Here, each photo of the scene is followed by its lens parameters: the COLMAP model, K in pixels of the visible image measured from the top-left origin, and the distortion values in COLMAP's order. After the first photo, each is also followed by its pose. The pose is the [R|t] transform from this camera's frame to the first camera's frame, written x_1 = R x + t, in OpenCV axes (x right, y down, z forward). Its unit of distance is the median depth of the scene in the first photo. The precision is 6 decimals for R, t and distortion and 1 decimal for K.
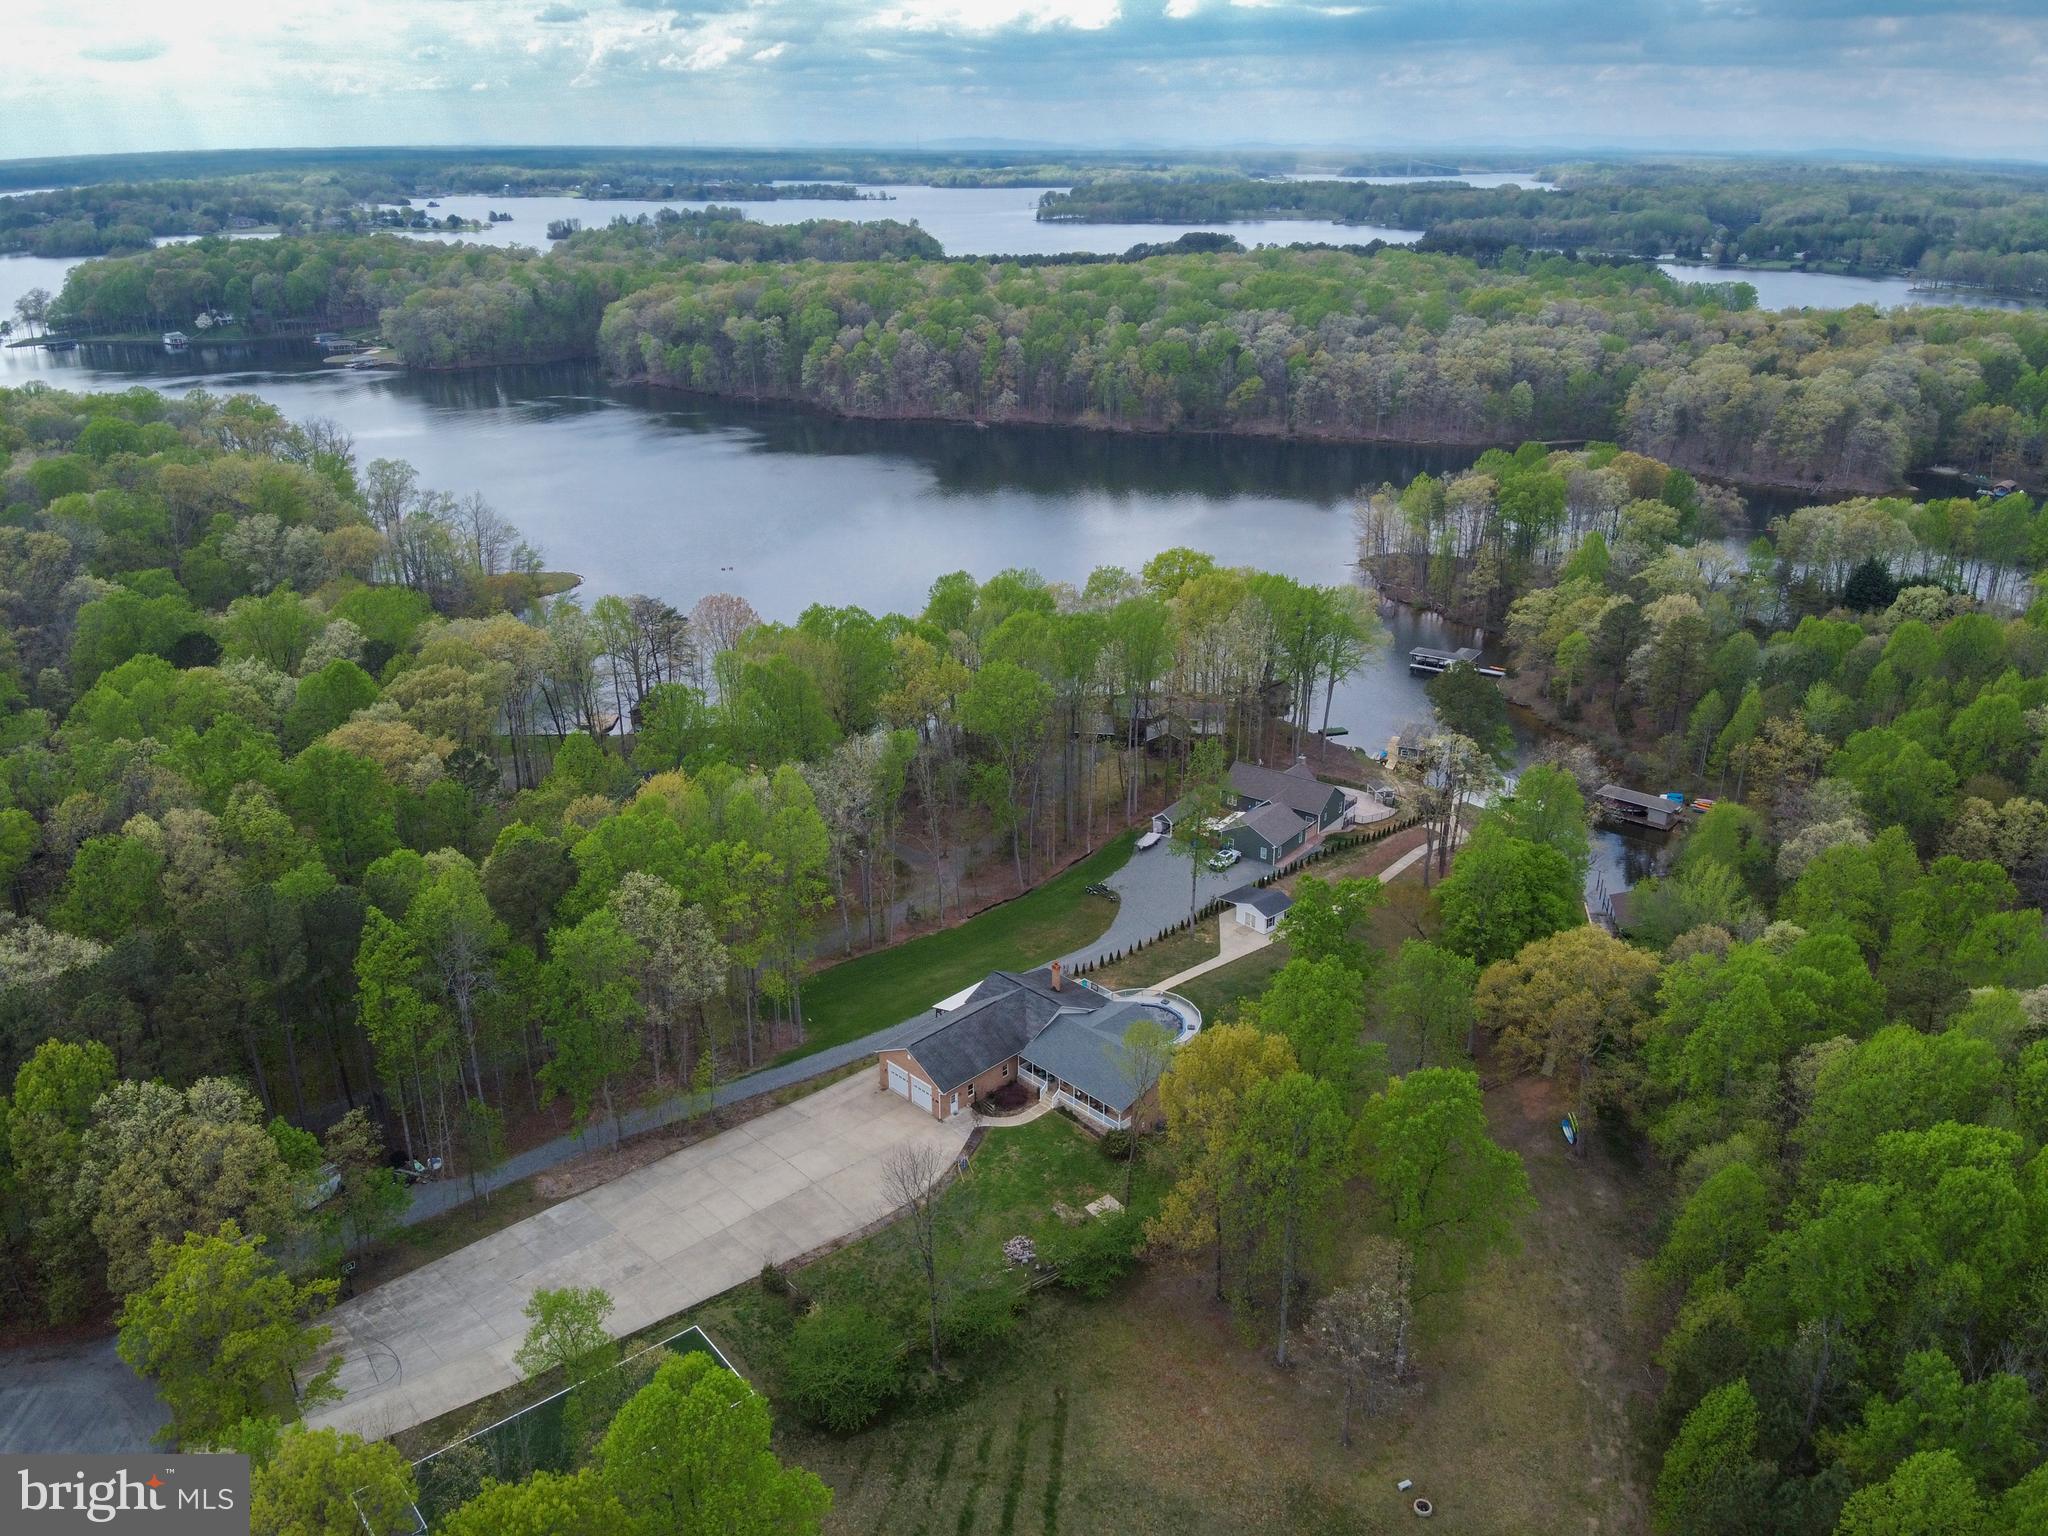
lens RADIAL K [[1535.3, 0, 1036.2], [0, 1535.3, 753.8], [0, 0, 1]] dist [0.157560, -0.269299]
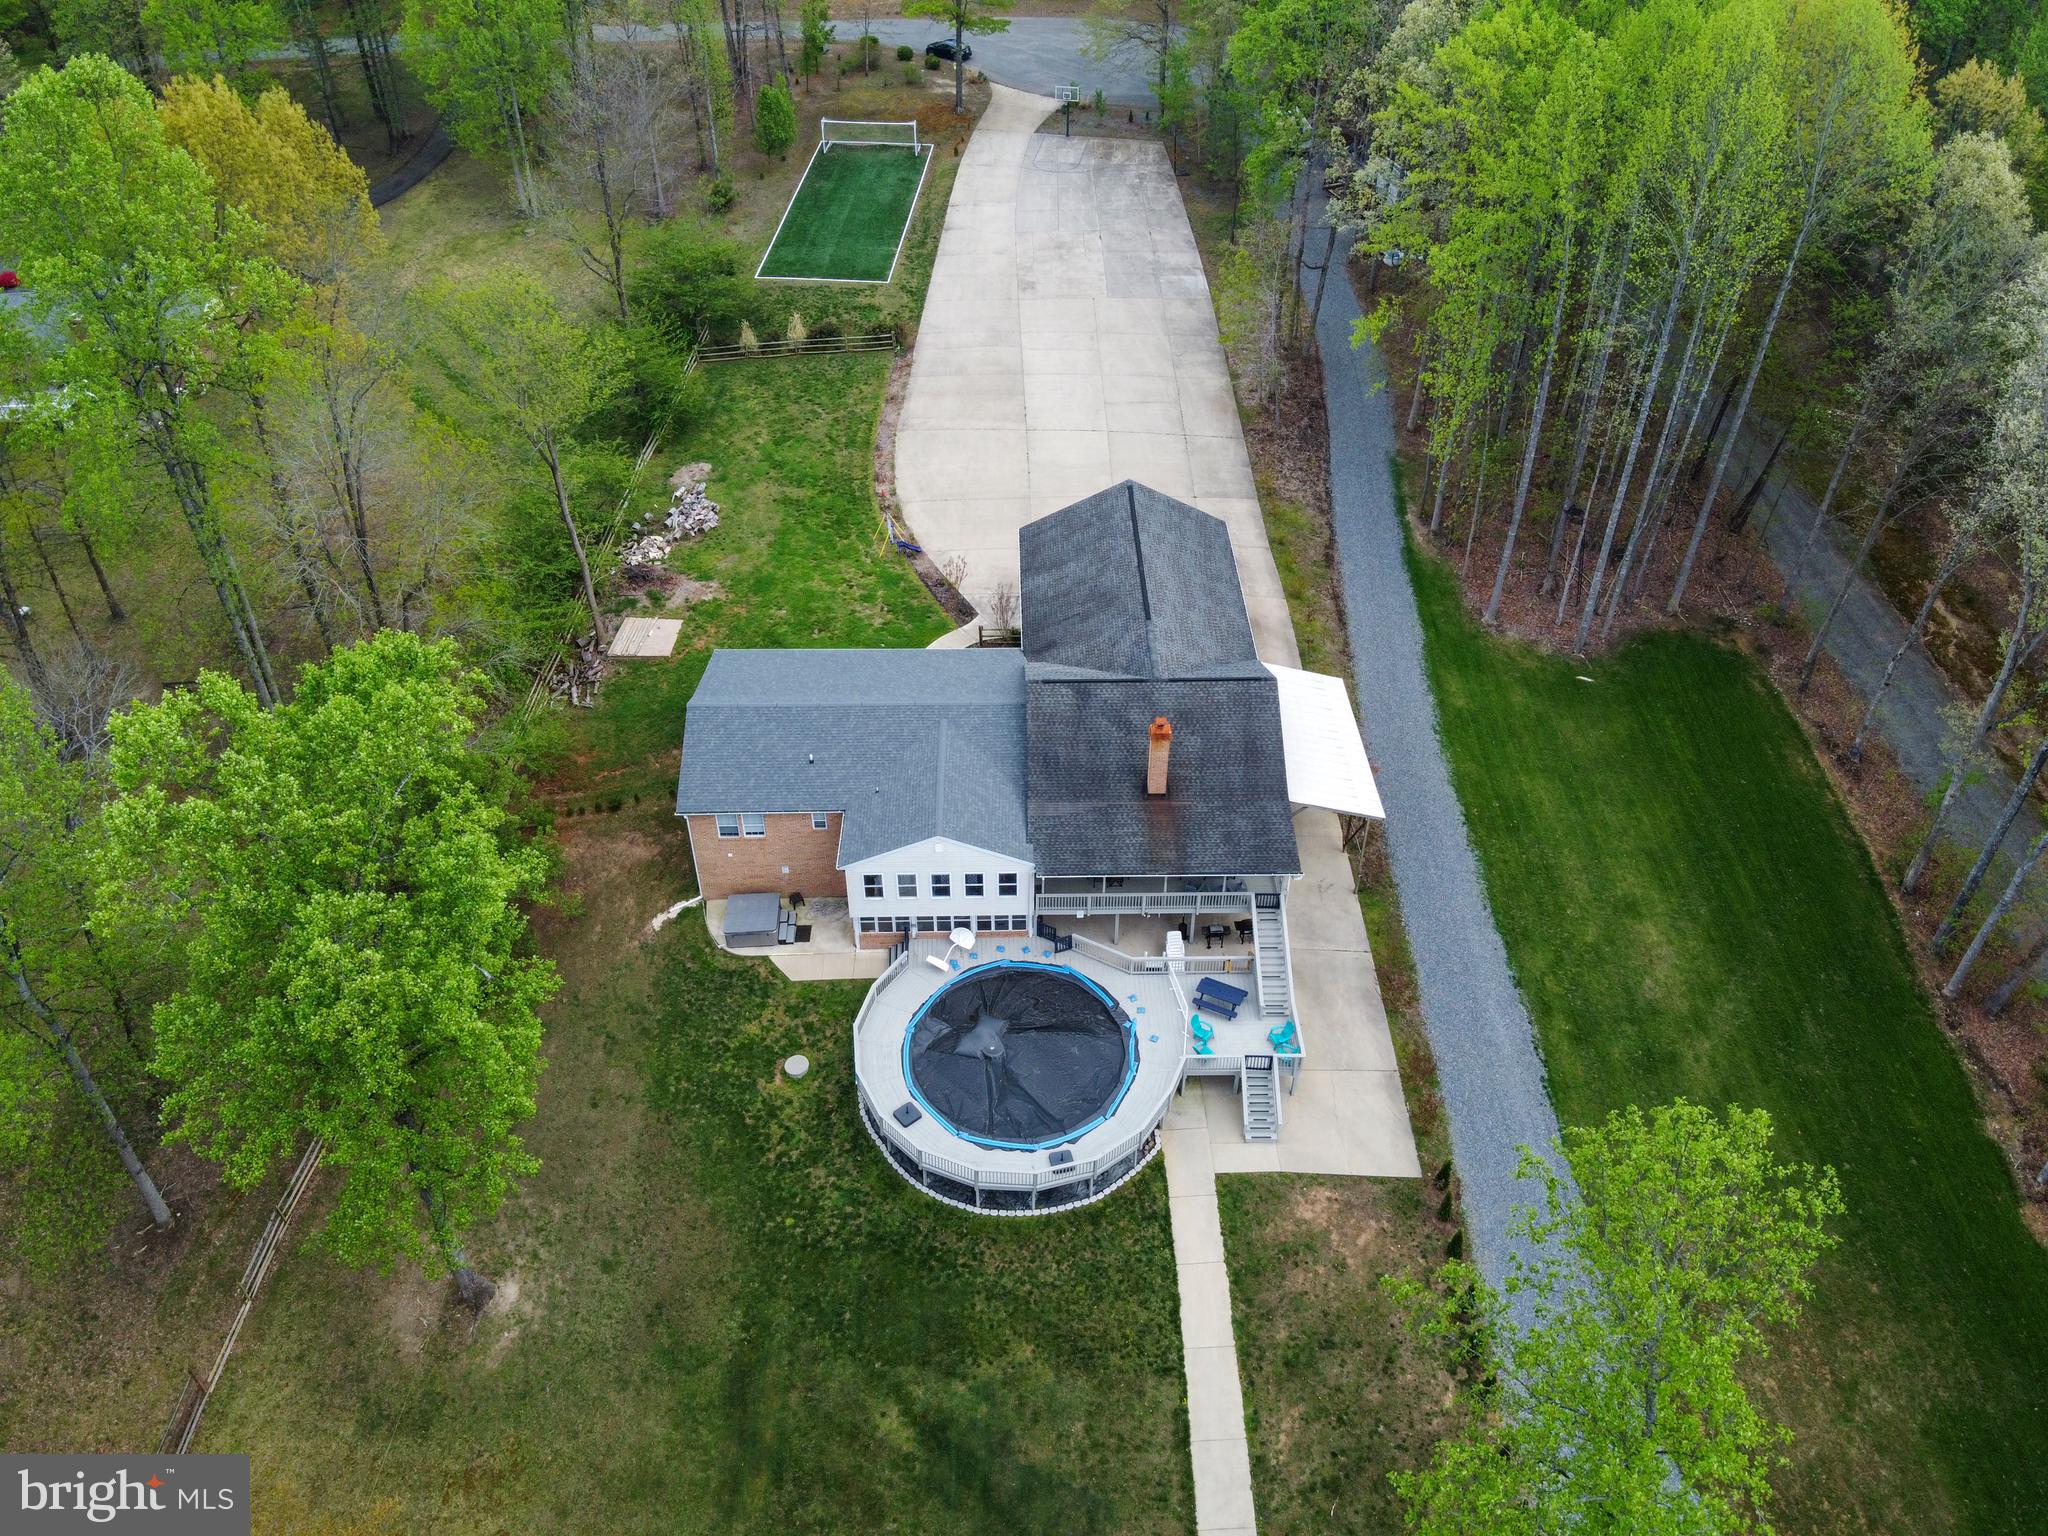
lens RADIAL K [[1535.3, 0, 1036.2], [0, 1535.3, 753.8], [0, 0, 1]] dist [0.157560, -0.269299]
pose [[-0.707222, 0.442426, -0.551449, 0.066363], [-0.242999, 0.580359, 0.777261, -0.036664], [0.663919, 0.683698, -0.302933, 0.312184]]
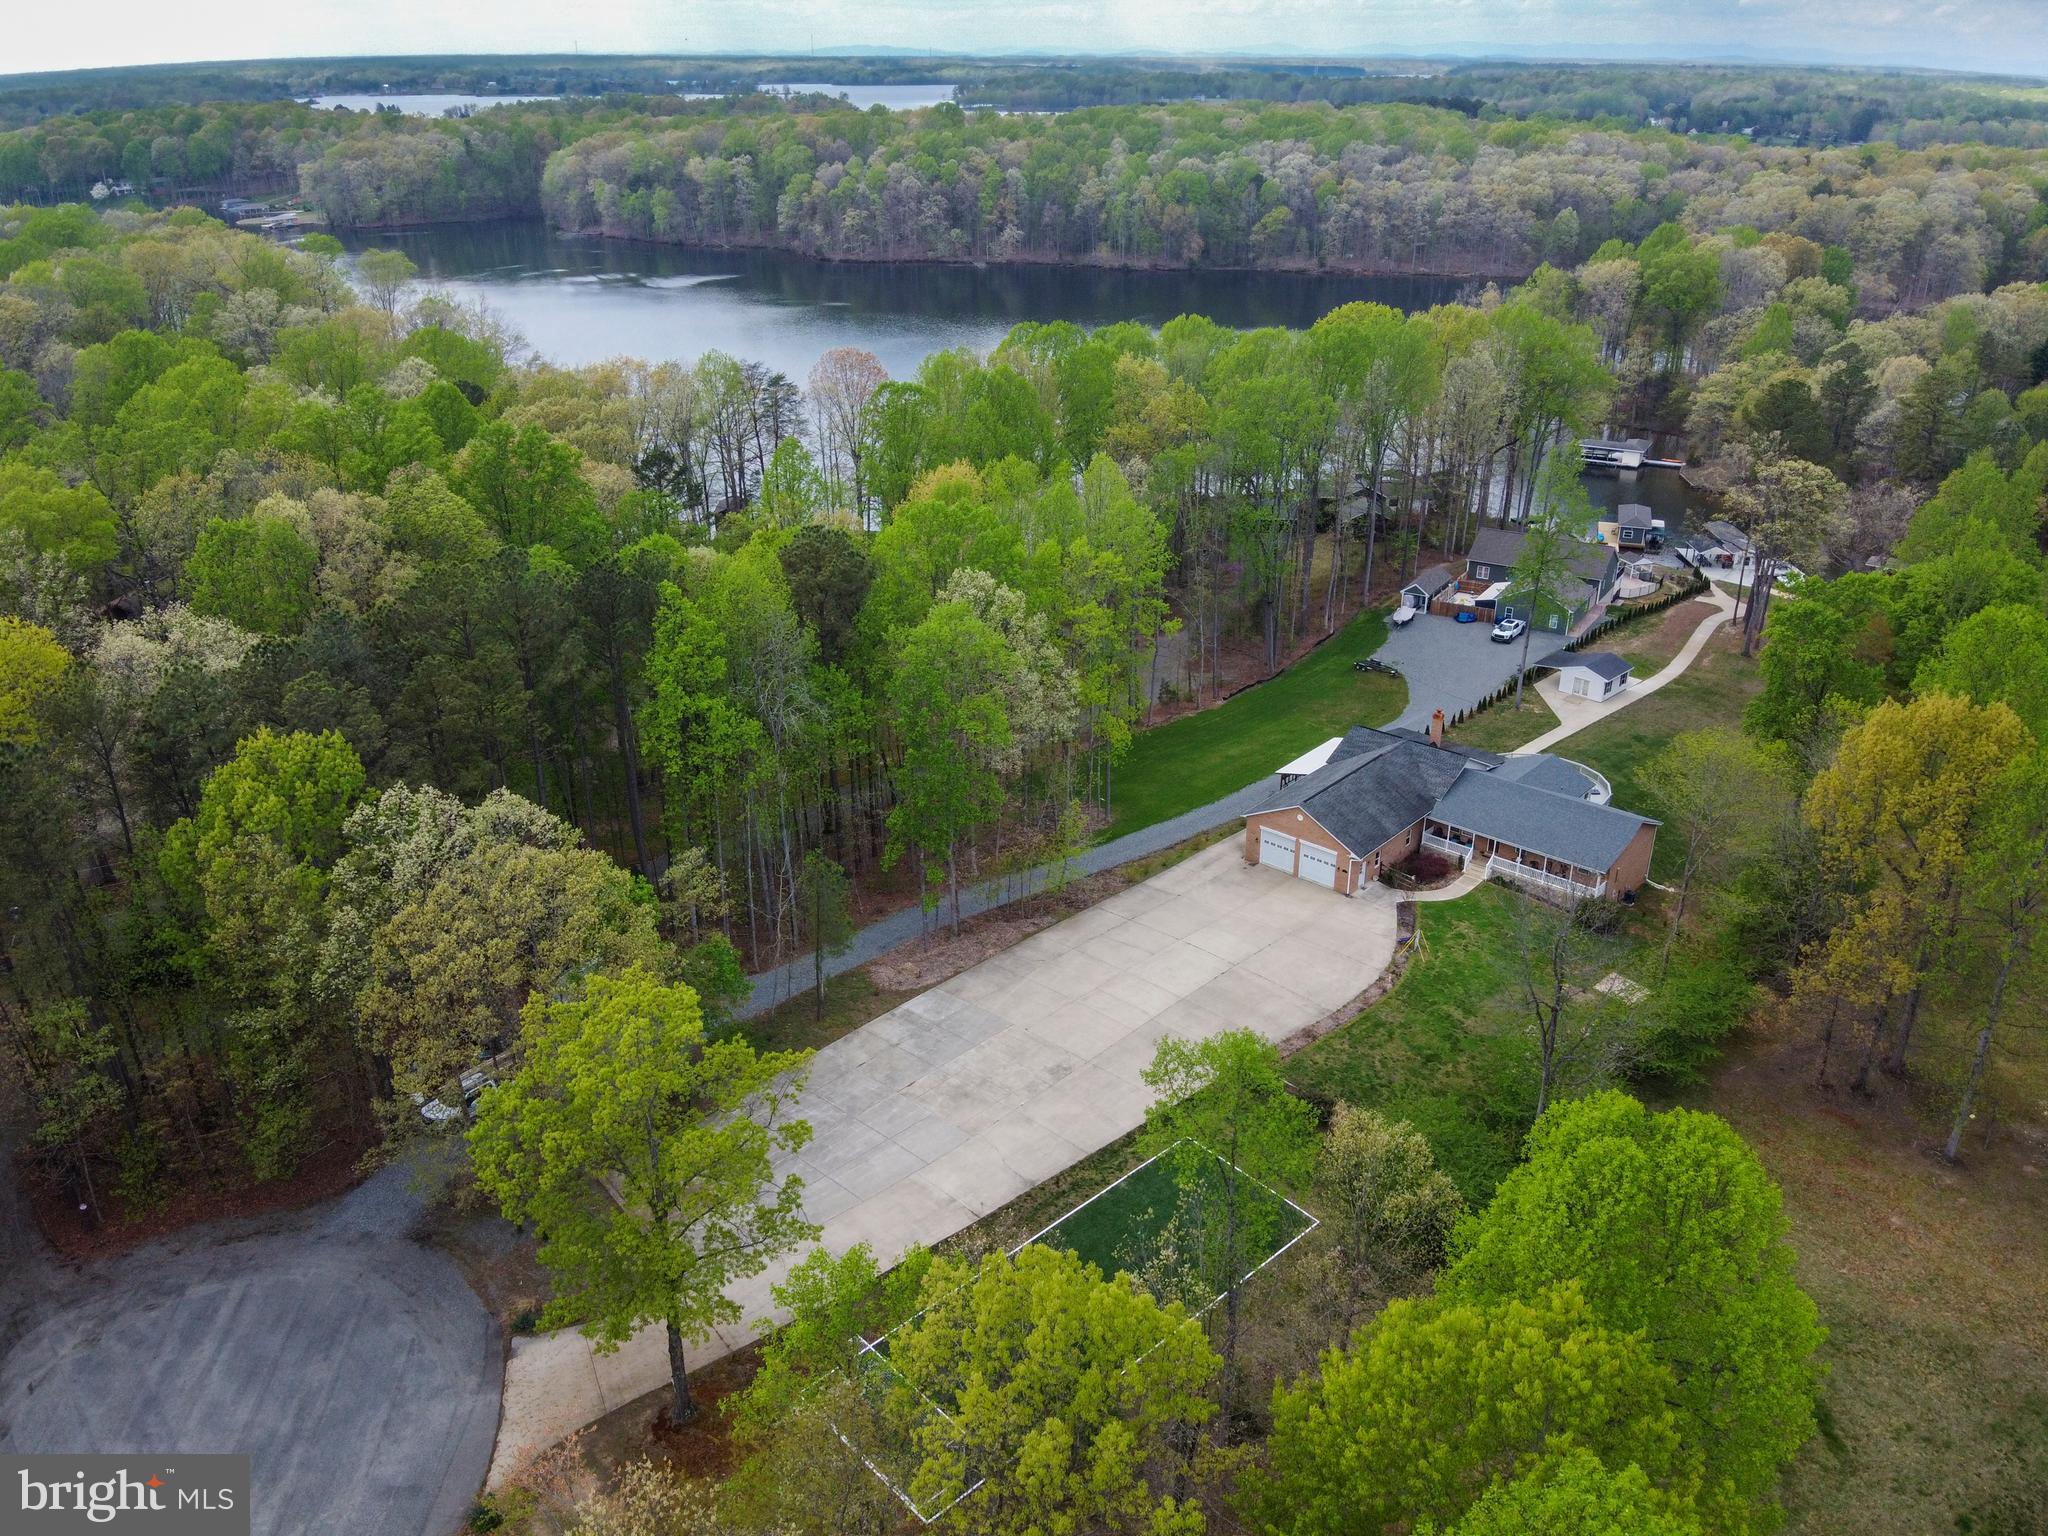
lens RADIAL K [[1535.3, 0, 1036.2], [0, 1535.3, 753.8], [0, 0, 1]] dist [0.157560, -0.269299]
pose [[0.998091, -0.026500, 0.055794, -0.066862], [0.023634, 0.998397, 0.051422, 0.032052], [-0.057067, -0.050005, 0.997117, 0.064657]]
